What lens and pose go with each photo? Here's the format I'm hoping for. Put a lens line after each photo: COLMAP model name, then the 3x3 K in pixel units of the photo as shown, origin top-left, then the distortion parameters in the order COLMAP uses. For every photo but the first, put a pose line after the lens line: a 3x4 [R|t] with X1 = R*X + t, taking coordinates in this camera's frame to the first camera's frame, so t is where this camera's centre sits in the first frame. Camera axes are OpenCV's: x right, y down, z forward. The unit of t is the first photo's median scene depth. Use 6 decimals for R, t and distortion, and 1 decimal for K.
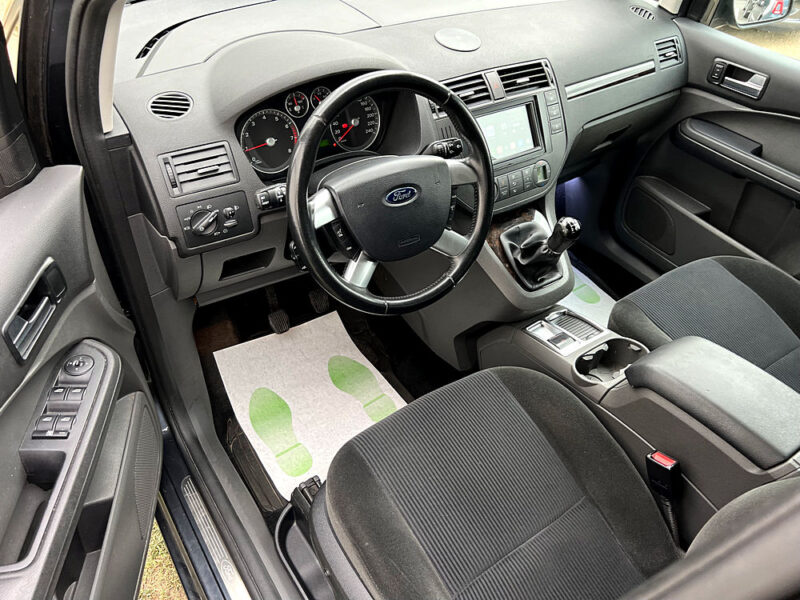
lens RADIAL K [[613.5, 0, 403.4], [0, 613.5, 300.1], [0, 0, 1]] dist [0.016503, -0.001356]
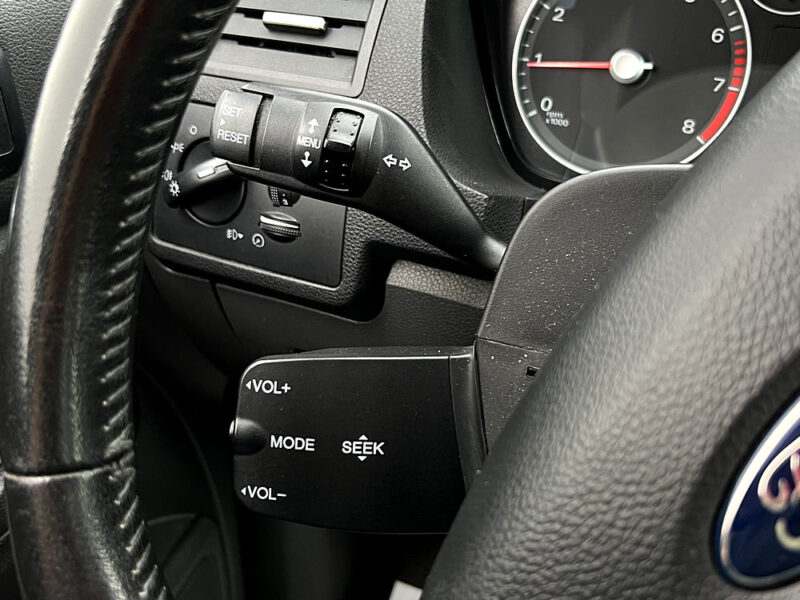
lens RADIAL K [[817.5, 0, 400.0], [0, 817.5, 300.0], [0, 0, 1]] dist [0.093976, -0.221510]
pose [[0.543608, 0.398434, -0.738742, 0.036435], [-0.552151, 0.832646, 0.042775, -0.115302], [0.632154, 0.384645, 0.672629, 0.642816]]
